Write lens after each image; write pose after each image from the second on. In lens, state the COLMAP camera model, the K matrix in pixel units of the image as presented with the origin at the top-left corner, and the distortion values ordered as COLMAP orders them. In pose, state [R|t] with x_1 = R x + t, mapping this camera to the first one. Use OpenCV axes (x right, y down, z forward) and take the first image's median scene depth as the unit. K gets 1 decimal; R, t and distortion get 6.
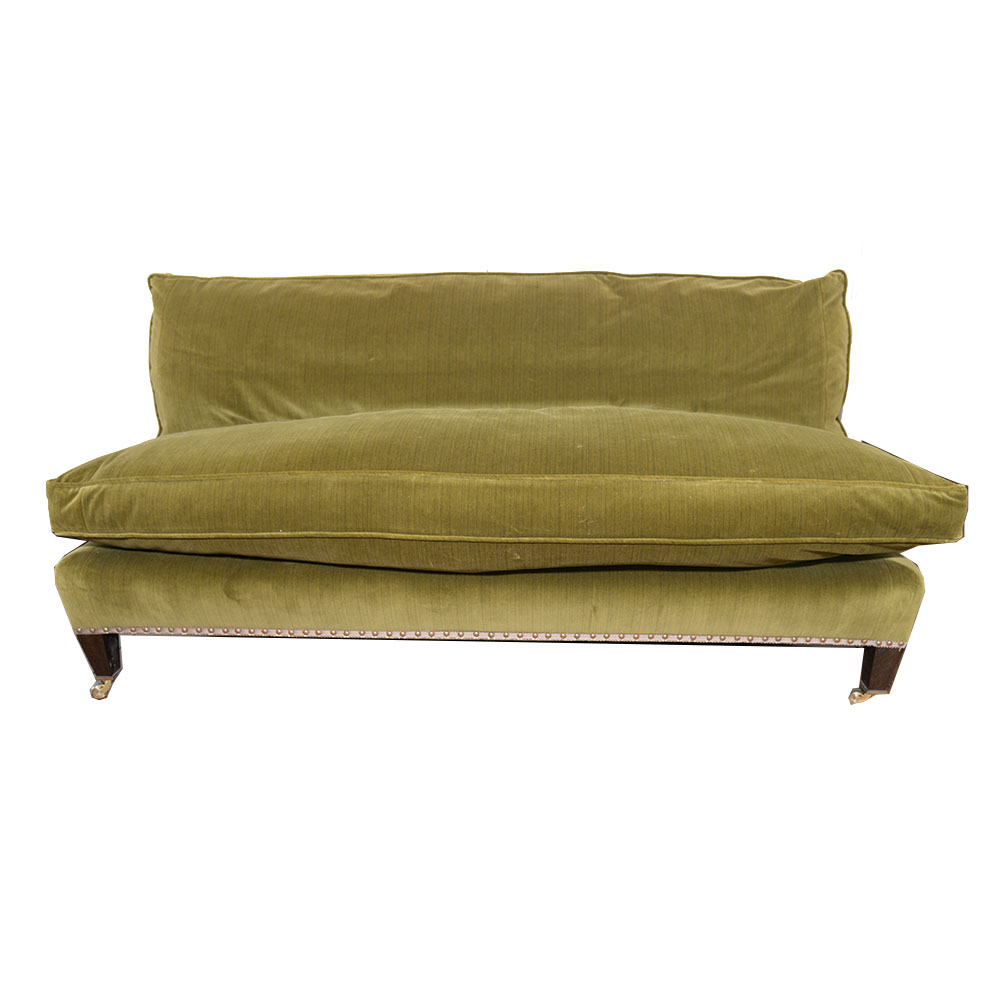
lens RADIAL K [[690.8, 0, 516.7], [0, 690.8, 538.2], [0, 0, 1]] dist [-0.124298, 0.067972]
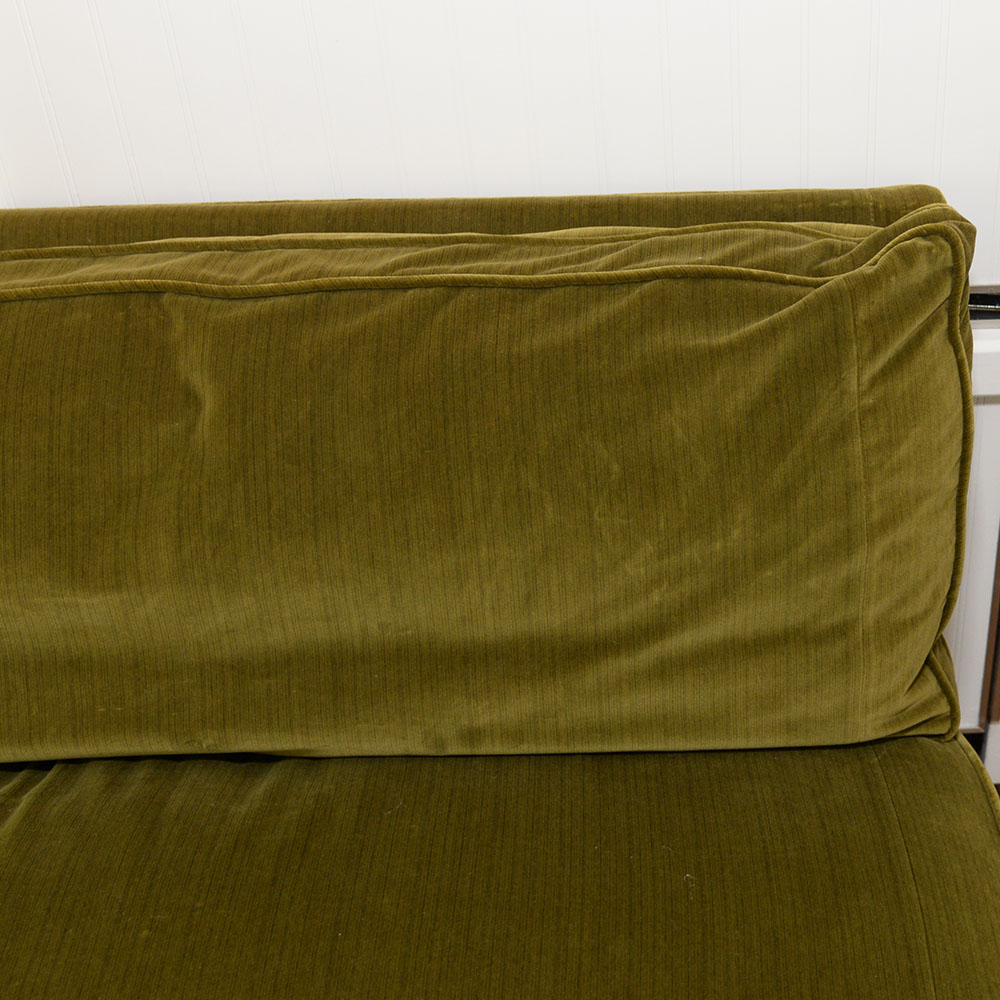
lens RADIAL K [[1531.0, 0, 729.9], [0, 1531.0, 500.6], [0, 0, 1]] dist [-0.131986, 0.096347]
pose [[0.997422, -0.039796, 0.059710, 0.362302], [0.022830, 0.964875, 0.261715, -0.493101], [-0.068027, -0.259677, 0.963296, 0.314325]]
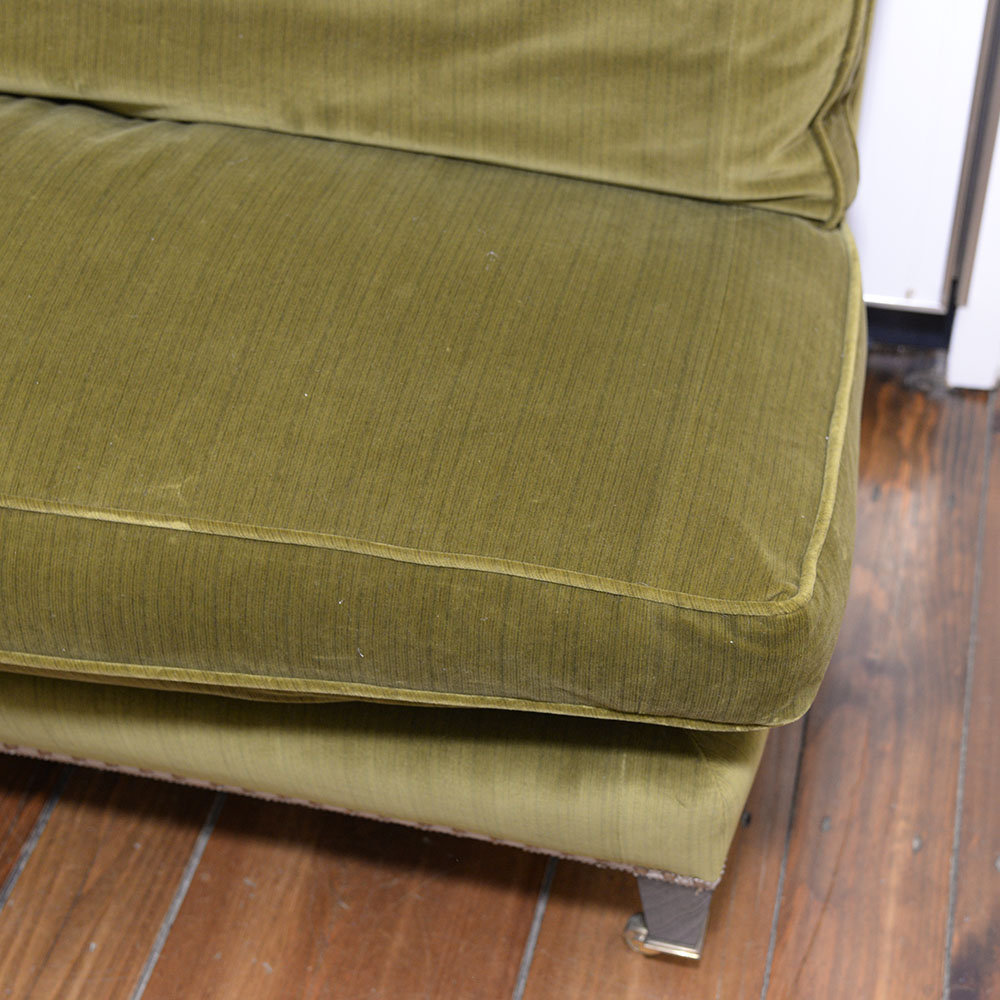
lens RADIAL K [[1750.8, 0, 562.9], [0, 1750.8, 571.8], [0, 0, 1]] dist [0.021859, 0.160493]
pose [[0.984151, 0.123809, -0.126960, 0.529989], [-0.056785, 0.898257, 0.435787, -0.376783], [0.167997, -0.421671, 0.891050, 0.149490]]
